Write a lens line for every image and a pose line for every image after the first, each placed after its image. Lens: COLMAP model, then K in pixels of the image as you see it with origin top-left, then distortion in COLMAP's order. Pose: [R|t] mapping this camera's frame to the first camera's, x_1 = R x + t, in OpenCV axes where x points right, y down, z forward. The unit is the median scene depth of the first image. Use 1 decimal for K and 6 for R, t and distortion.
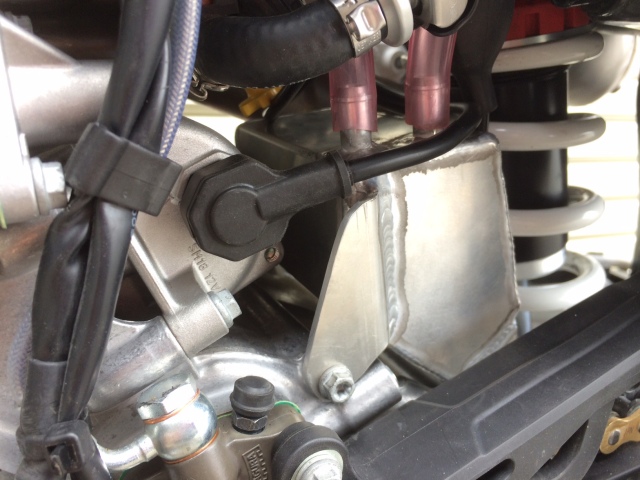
lens RADIAL K [[562.2, 0, 320.0], [0, 562.2, 240.0], [0, 0, 1]] dist [0.084281, -0.148038]
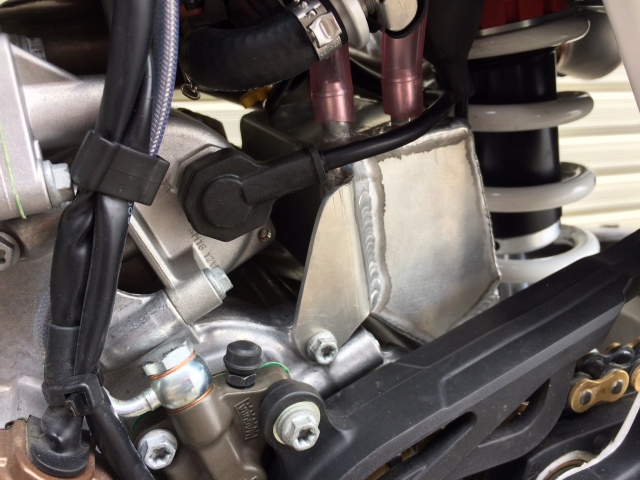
lens RADIAL K [[562.2, 0, 320.0], [0, 562.2, 240.0], [0, 0, 1]] dist [0.084281, -0.148038]
pose [[0.997574, -0.018159, -0.067202, 0.114250], [0.020872, 0.998986, 0.039904, -0.007411], [0.066410, -0.041209, 0.996941, -0.128911]]
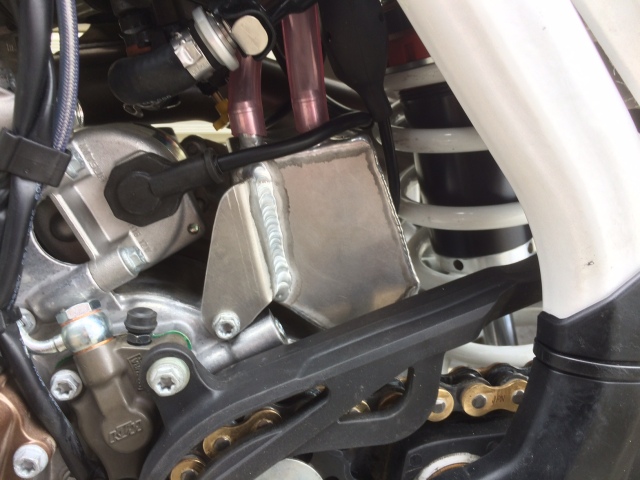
lens RADIAL K [[562.2, 0, 320.0], [0, 562.2, 240.0], [0, 0, 1]] dist [0.084281, -0.148038]
pose [[0.955326, 0.020501, -0.294841, 0.680867], [-0.034871, 0.998442, -0.043562, 0.114267], [0.293488, 0.051898, 0.954553, -0.218741]]
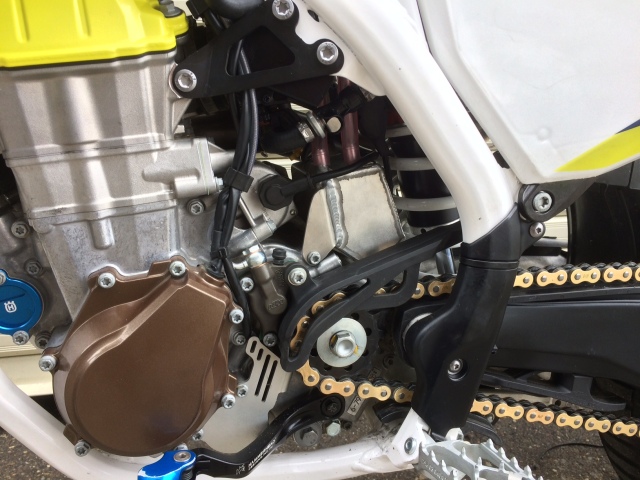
lens RADIAL K [[530.2, 0, 320.0], [0, 530.2, 240.0], [0, 0, 1]] dist [0.079187, -0.117966]
pose [[0.973913, -0.008989, -0.226746, 0.694167], [-0.002261, 0.998781, -0.049307, 0.320401], [0.226912, 0.048534, 0.972705, -1.615053]]
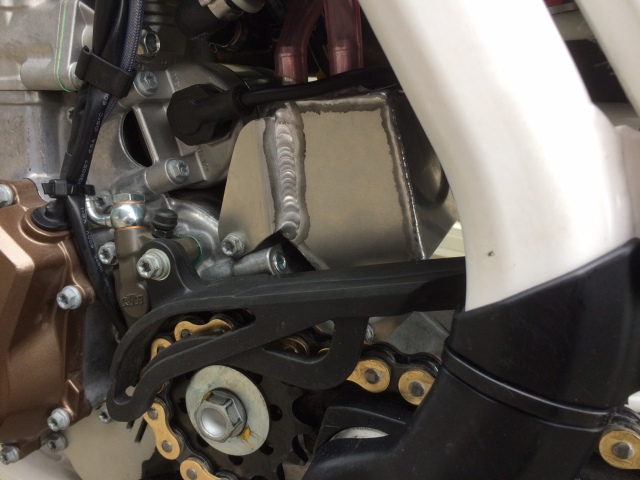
lens RADIAL K [[530.2, 0, 320.0], [0, 530.2, 240.0], [0, 0, 1]] dist [0.079187, -0.117966]
pose [[0.656030, 0.241119, -0.715183, 1.294785], [-0.273079, 0.959225, 0.072904, 0.083769], [0.703600, 0.147474, 0.695125, 0.198285]]
